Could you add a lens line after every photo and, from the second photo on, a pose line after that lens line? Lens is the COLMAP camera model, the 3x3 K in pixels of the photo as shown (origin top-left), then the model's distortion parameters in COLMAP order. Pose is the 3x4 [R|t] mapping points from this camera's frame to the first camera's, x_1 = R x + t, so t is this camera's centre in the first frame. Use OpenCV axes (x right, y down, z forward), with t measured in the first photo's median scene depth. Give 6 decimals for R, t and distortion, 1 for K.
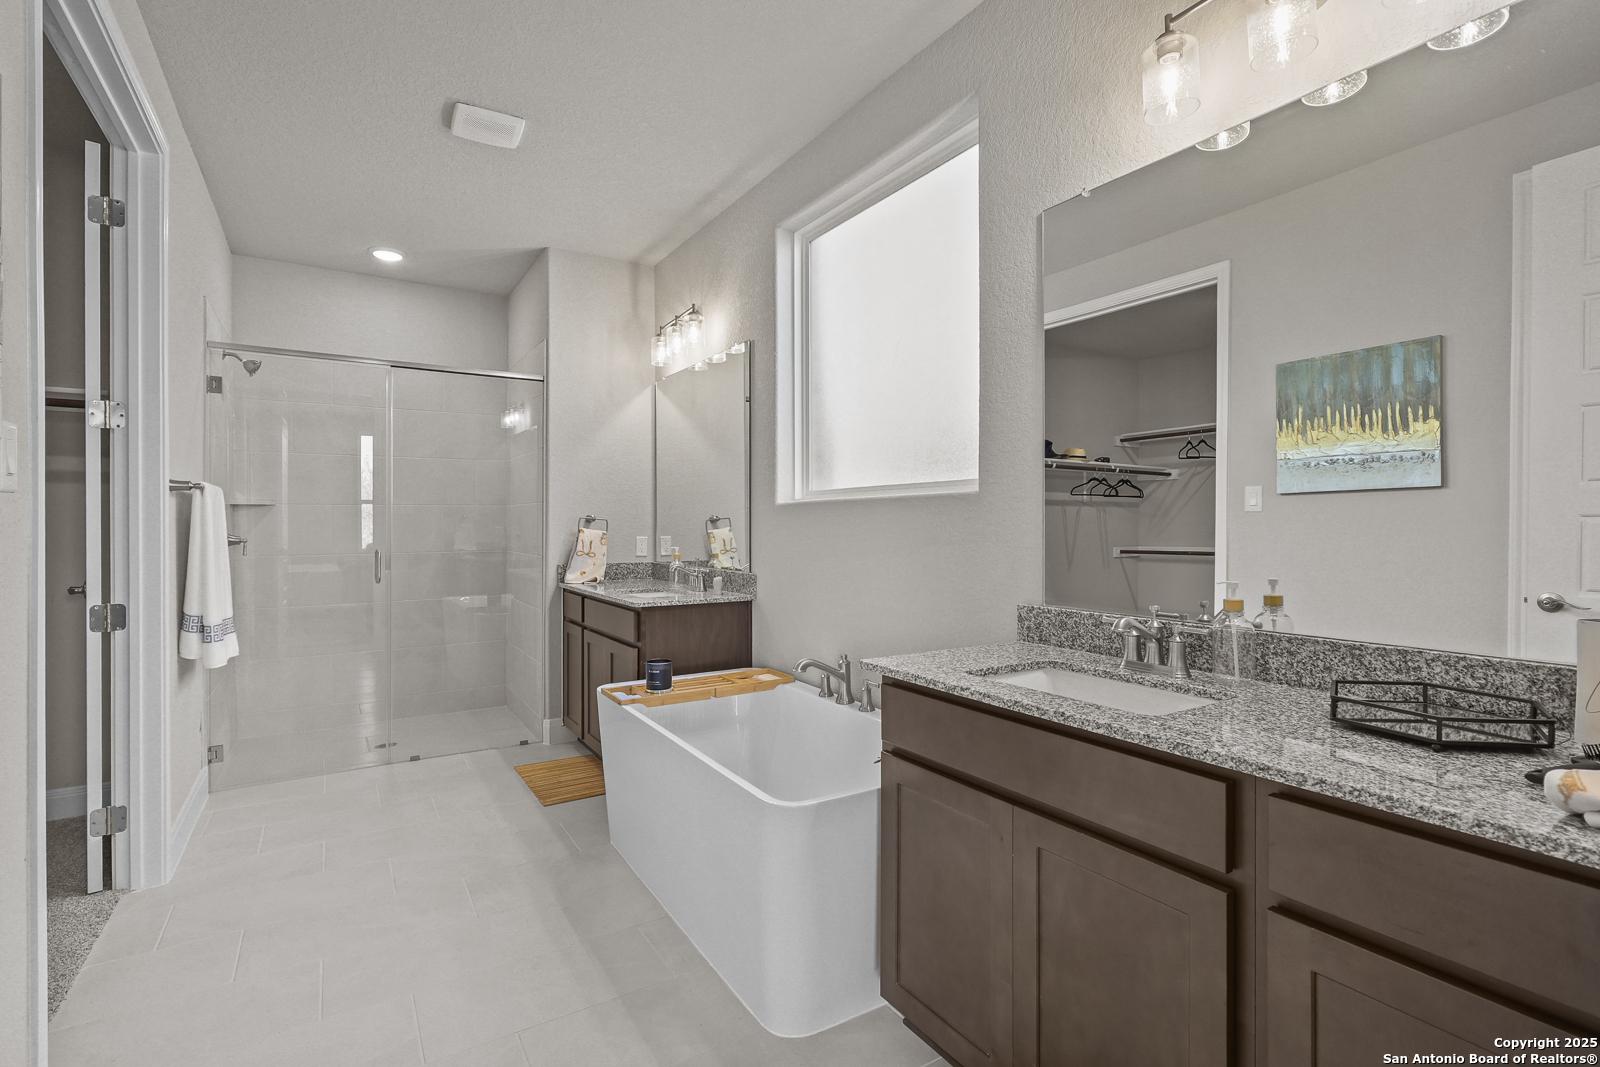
lens RADIAL K [[738.8, 0, 813.9], [0, 738.8, 528.3], [0, 0, 1]] dist [-0.000047, 0.000804]
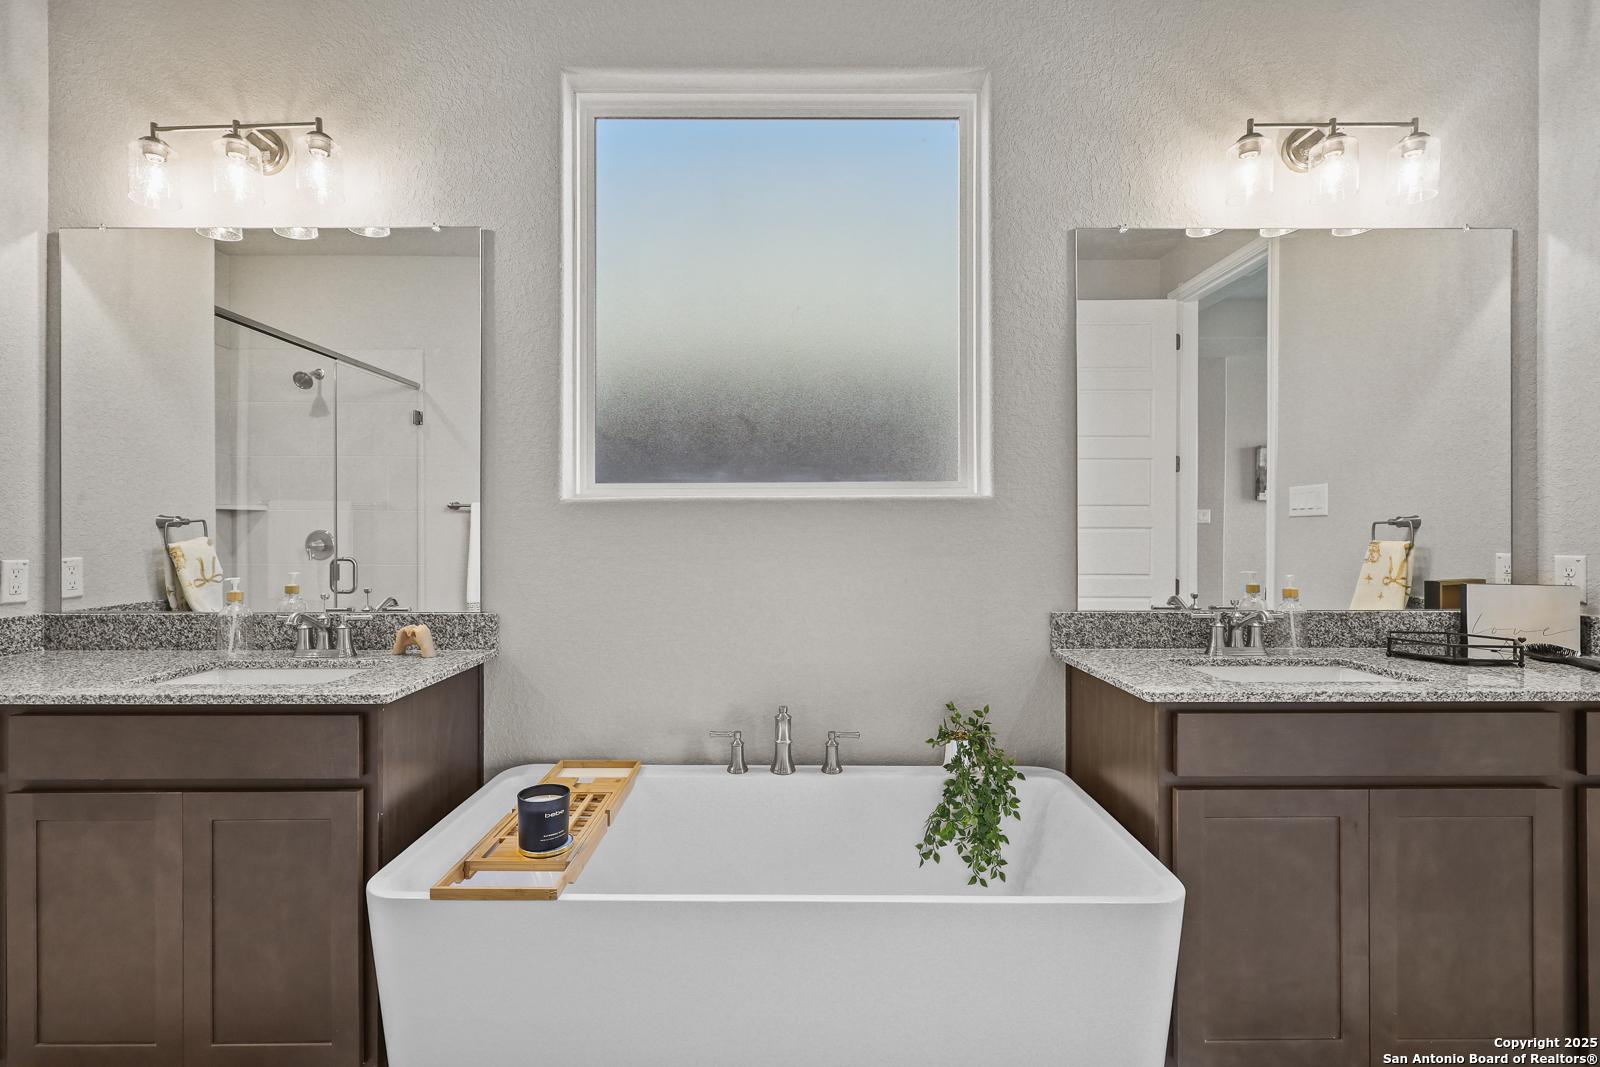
lens RADIAL K [[738.8, 0, 799.8], [0, 738.8, 530.4], [0, 0, 1]] dist [-0.000047, 0.000804]
pose [[0.542200, -0.003793, 0.840241, -0.567827], [0.005399, 0.999985, 0.001030, -0.008342], [-0.840232, 0.003978, 0.542213, 0.565755]]
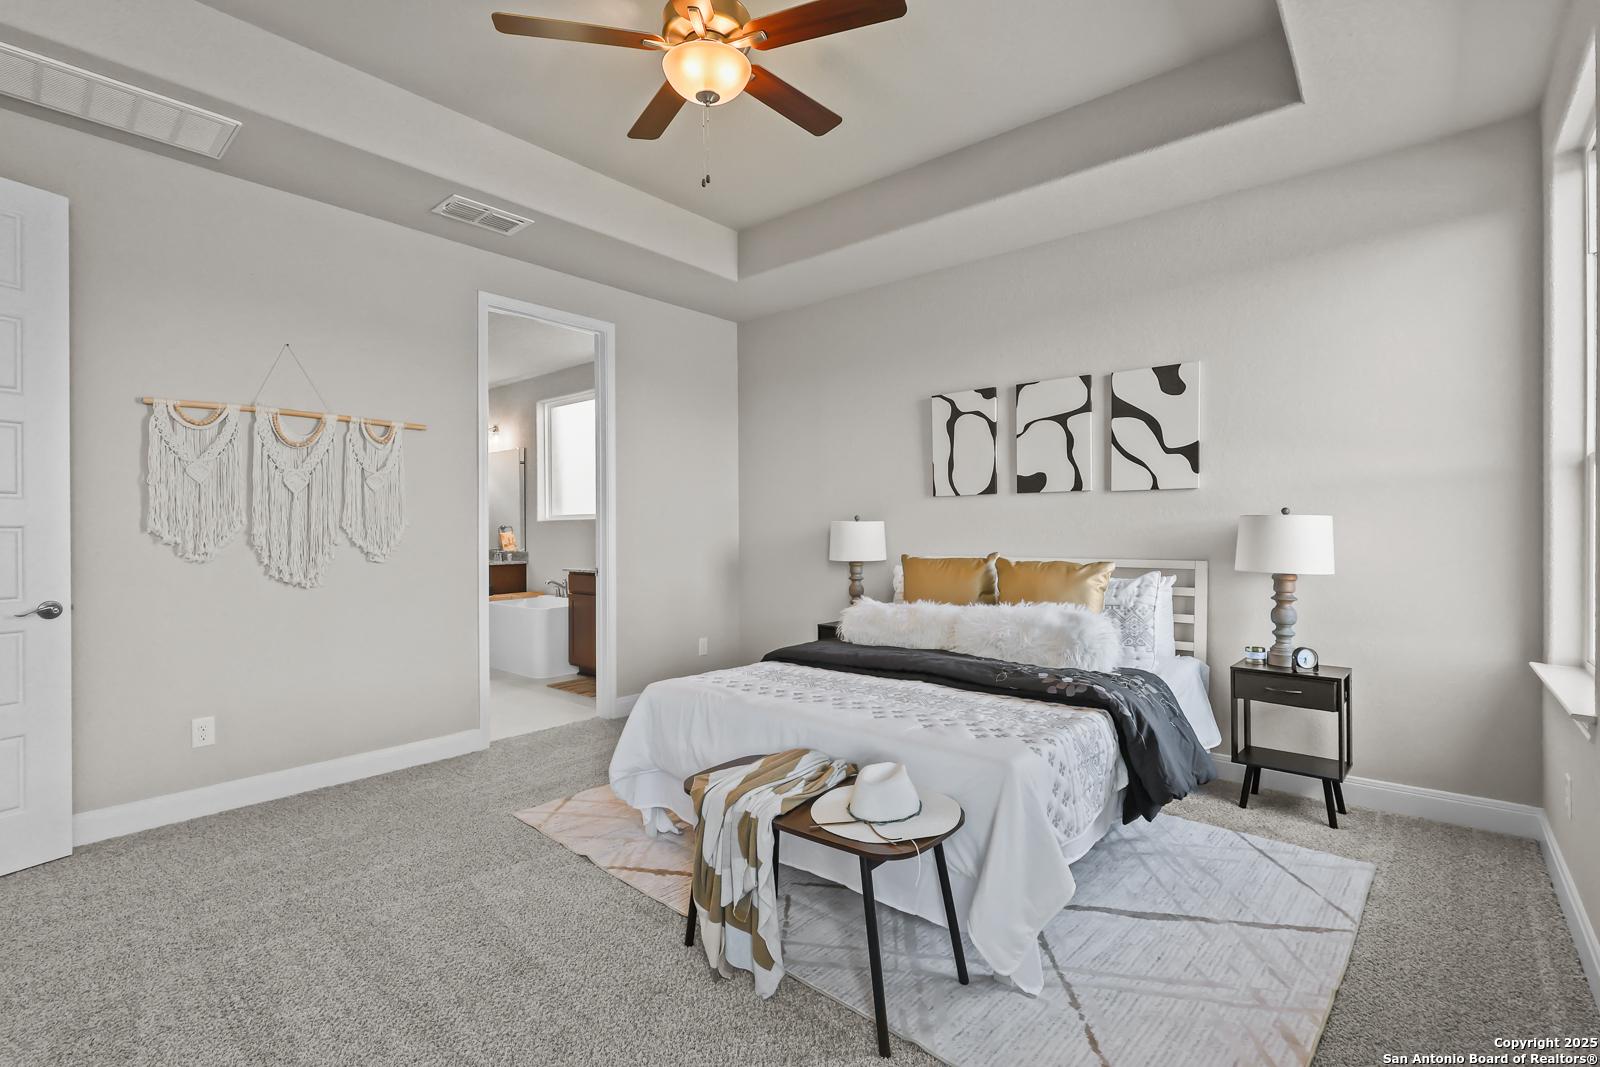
lens RADIAL K [[738.8, 0, 796.6], [0, 738.8, 526.0], [0, 0, 1]] dist [-0.000047, 0.000804]
pose [[0.957872, -0.004661, 0.287157, 0.079378], [0.006381, 0.999967, -0.005055, -0.002503], [-0.287124, 0.006674, 0.957870, -1.827118]]
